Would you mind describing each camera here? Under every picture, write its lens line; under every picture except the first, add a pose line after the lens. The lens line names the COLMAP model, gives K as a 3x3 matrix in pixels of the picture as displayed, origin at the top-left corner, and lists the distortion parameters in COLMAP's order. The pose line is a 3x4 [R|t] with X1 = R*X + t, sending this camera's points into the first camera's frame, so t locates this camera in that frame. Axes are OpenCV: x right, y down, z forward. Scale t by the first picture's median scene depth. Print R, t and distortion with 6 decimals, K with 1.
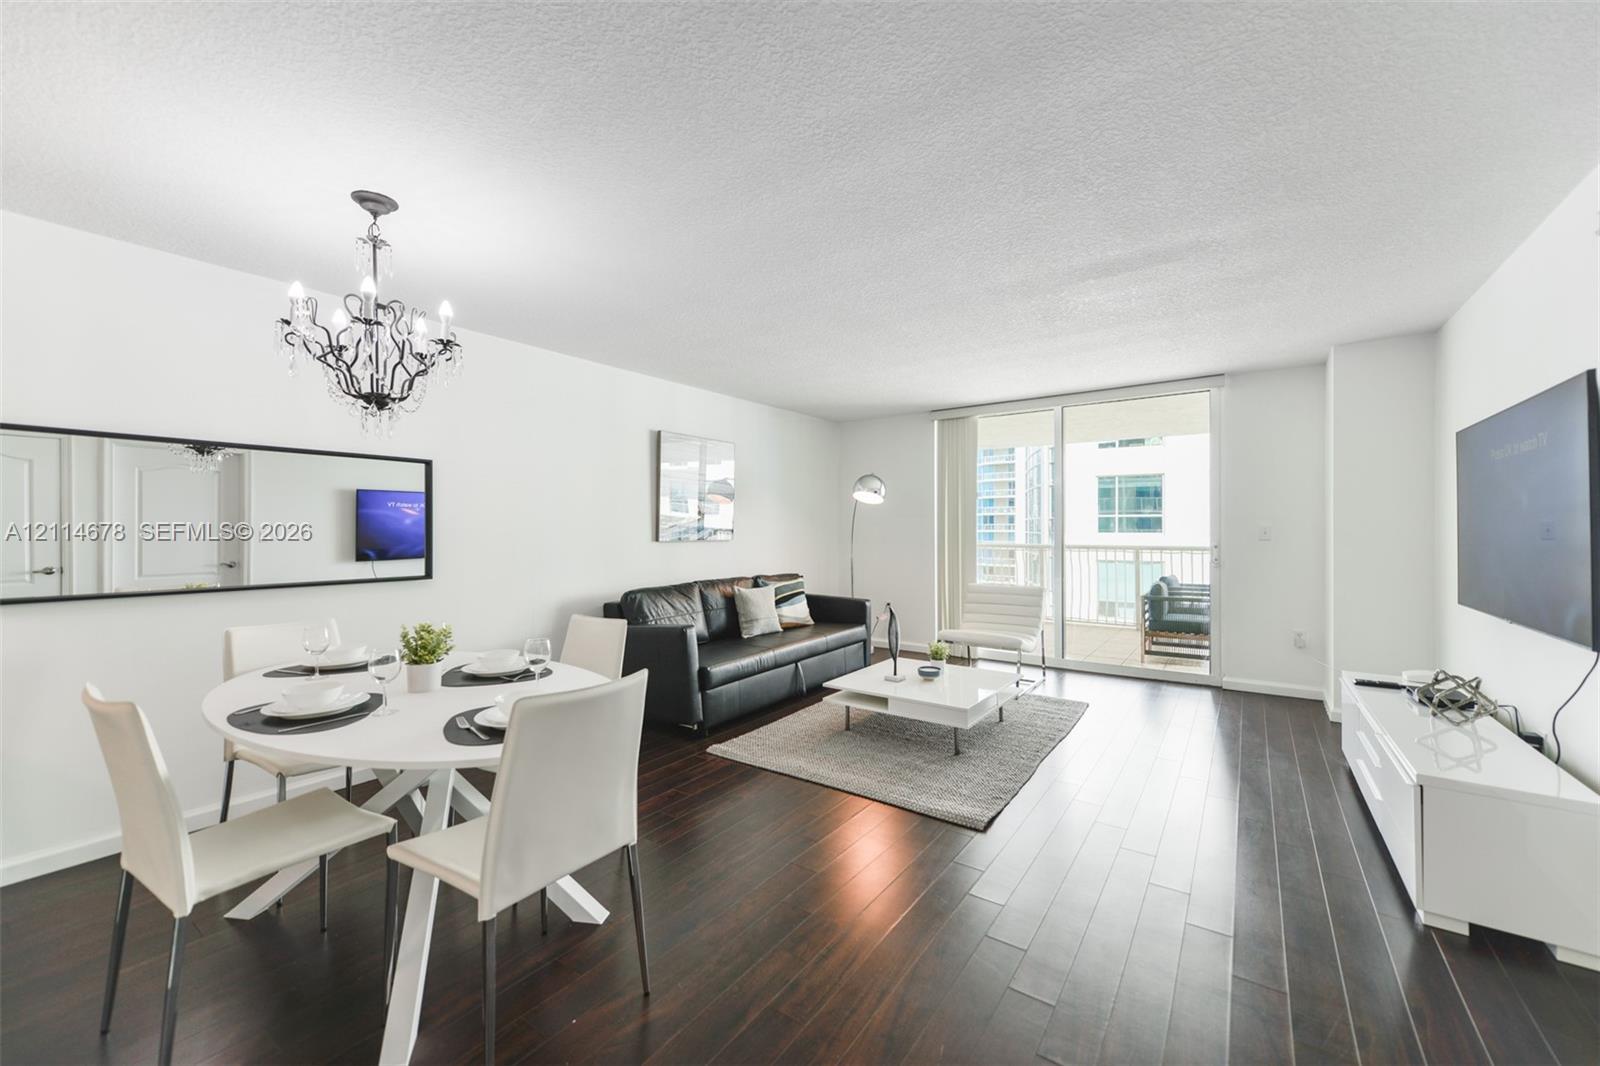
lens RADIAL K [[619.6, 0, 794.2], [0, 619.6, 527.9], [0, 0, 1]] dist [0.001298, 0.000360]
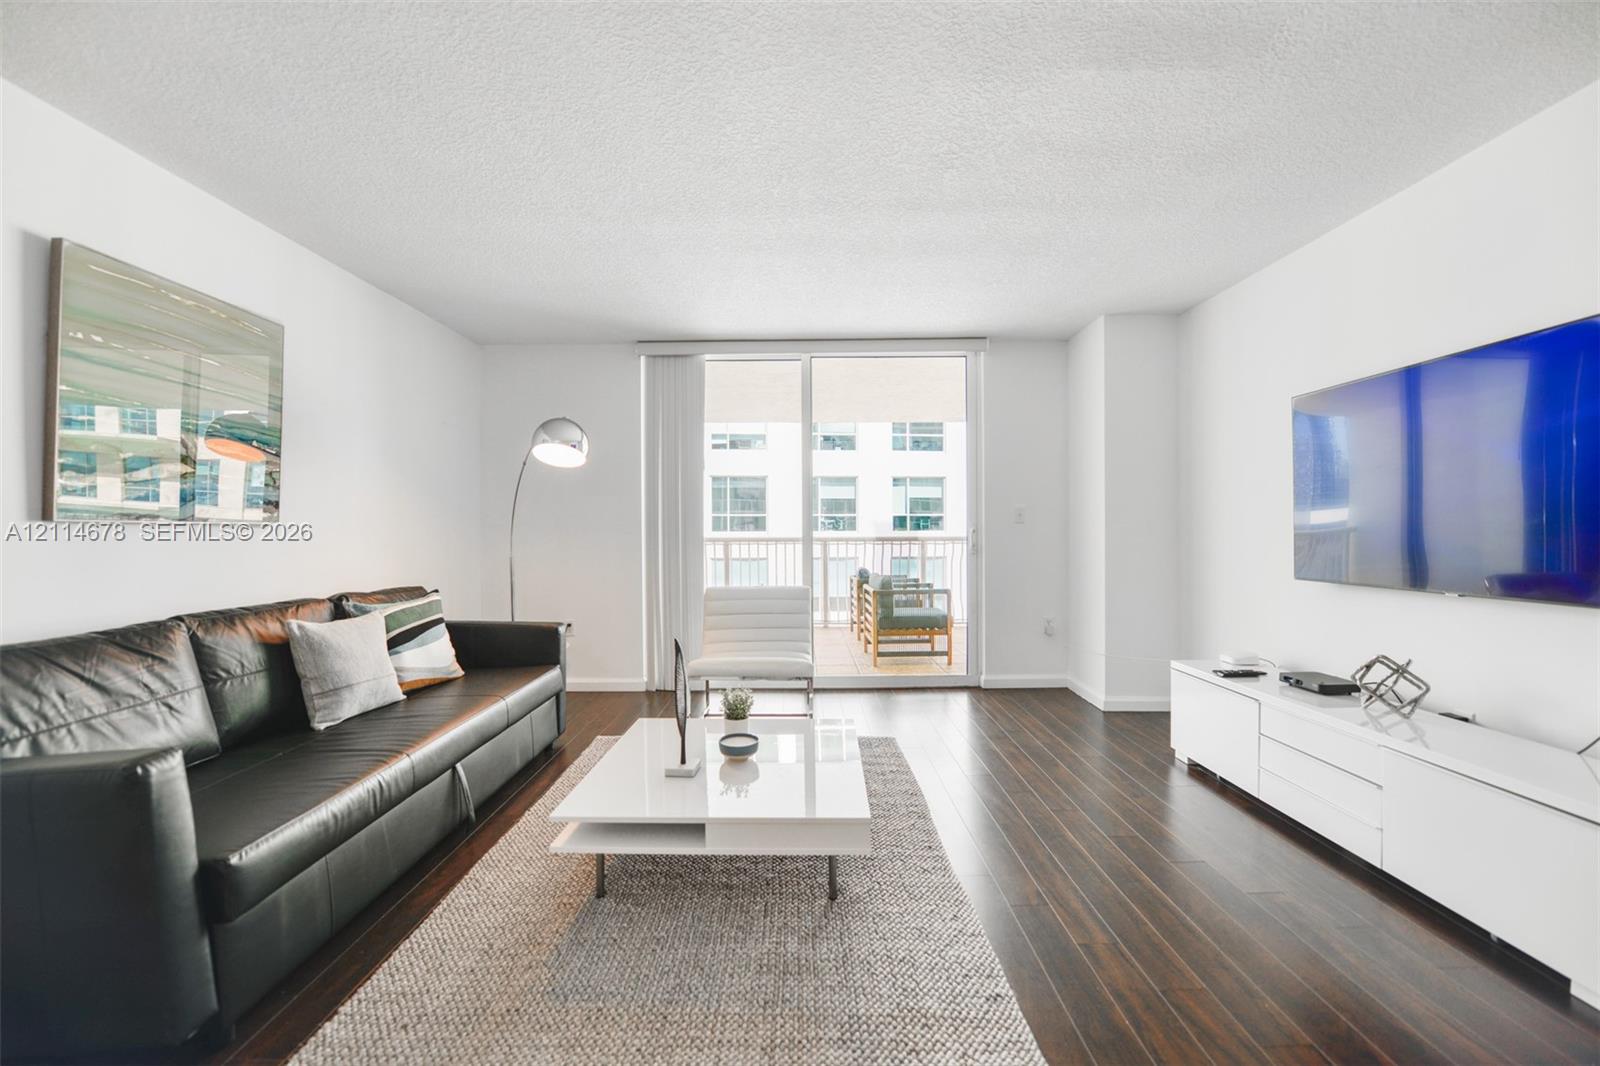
lens RADIAL K [[643.5, 0, 802.9], [0, 643.5, 530.5], [0, 0, 1]] dist [-0.023247, -0.000238]
pose [[0.808589, -0.002638, 0.588368, -0.065134], [0.001993, 0.999996, 0.001745, 0.027615], [-0.588370, -0.000239, 0.808592, 0.396535]]
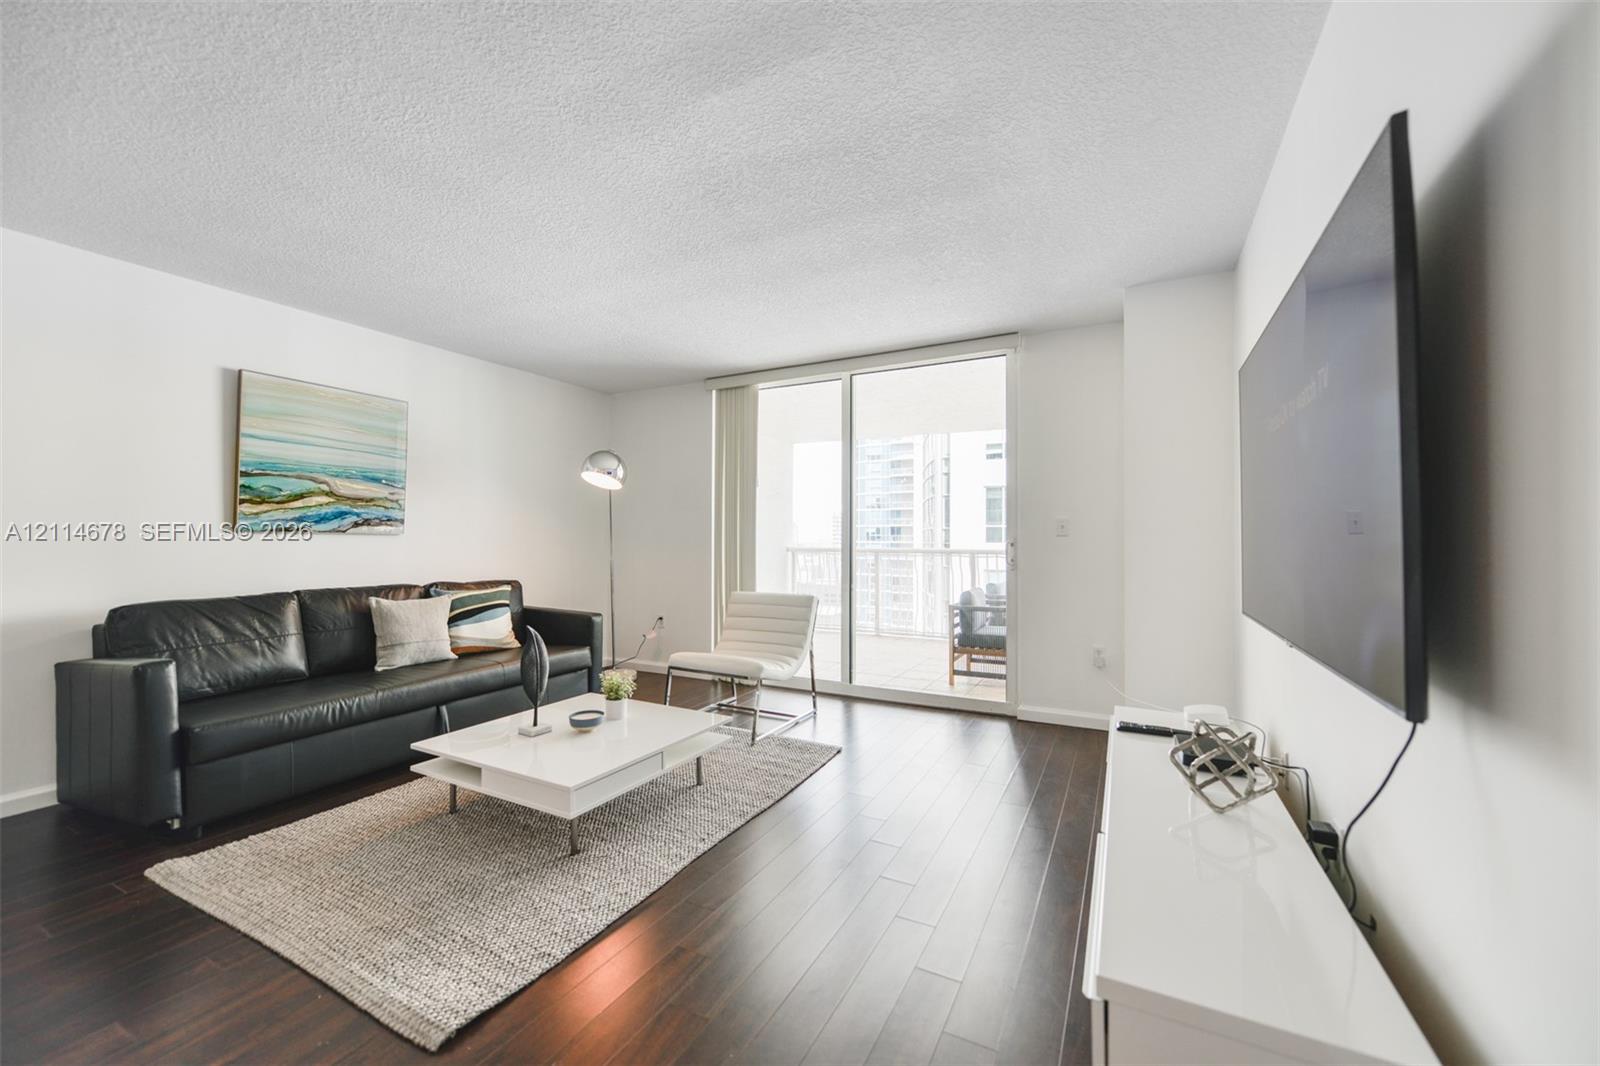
lens RADIAL K [[629.4, 0, 799.4], [0, 629.4, 529.4], [0, 0, 1]] dist [0.002181, -0.000013]
pose [[0.989364, 0.009047, 0.145180, 0.282900], [-0.006956, 0.999865, -0.014903, 0.024478], [-0.145295, 0.013734, 0.989293, 0.220604]]
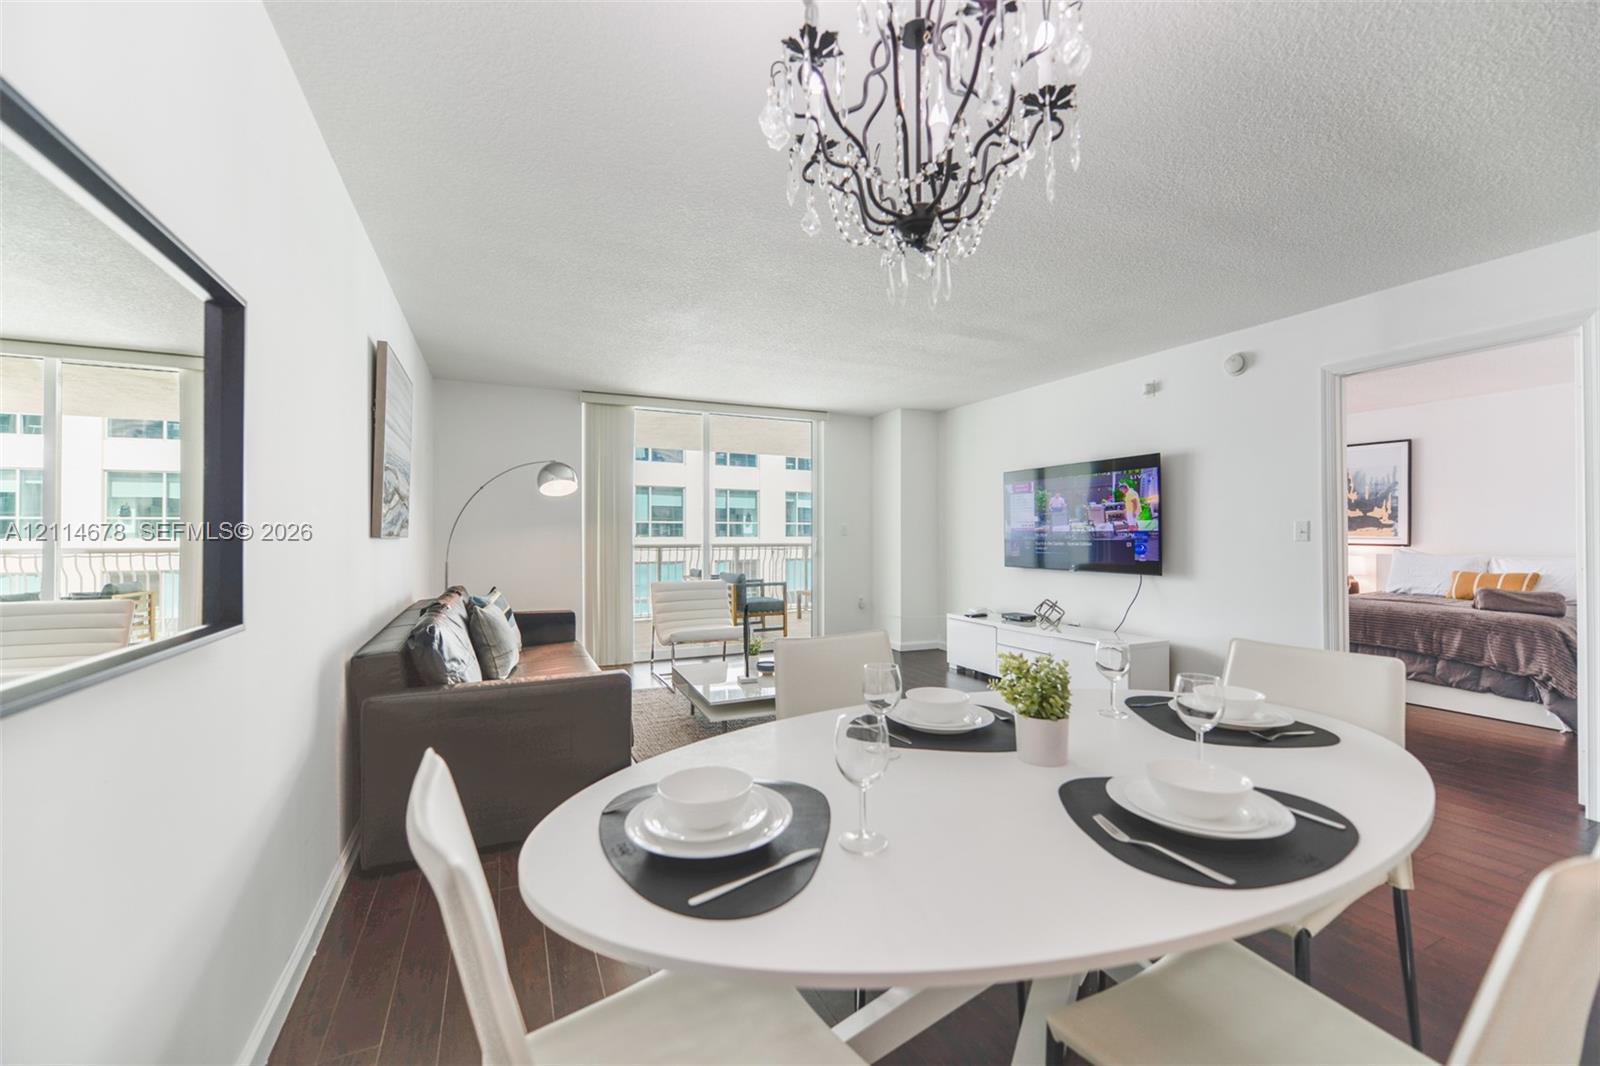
lens RADIAL K [[629.4, 0, 799.4], [0, 629.4, 529.4], [0, 0, 1]] dist [0.002181, -0.000013]
pose [[0.485885, 0.008842, 0.873978, -0.519127], [-0.001870, 0.999957, -0.009077, 0.018851], [-0.874021, 0.002776, 0.485880, 0.376719]]
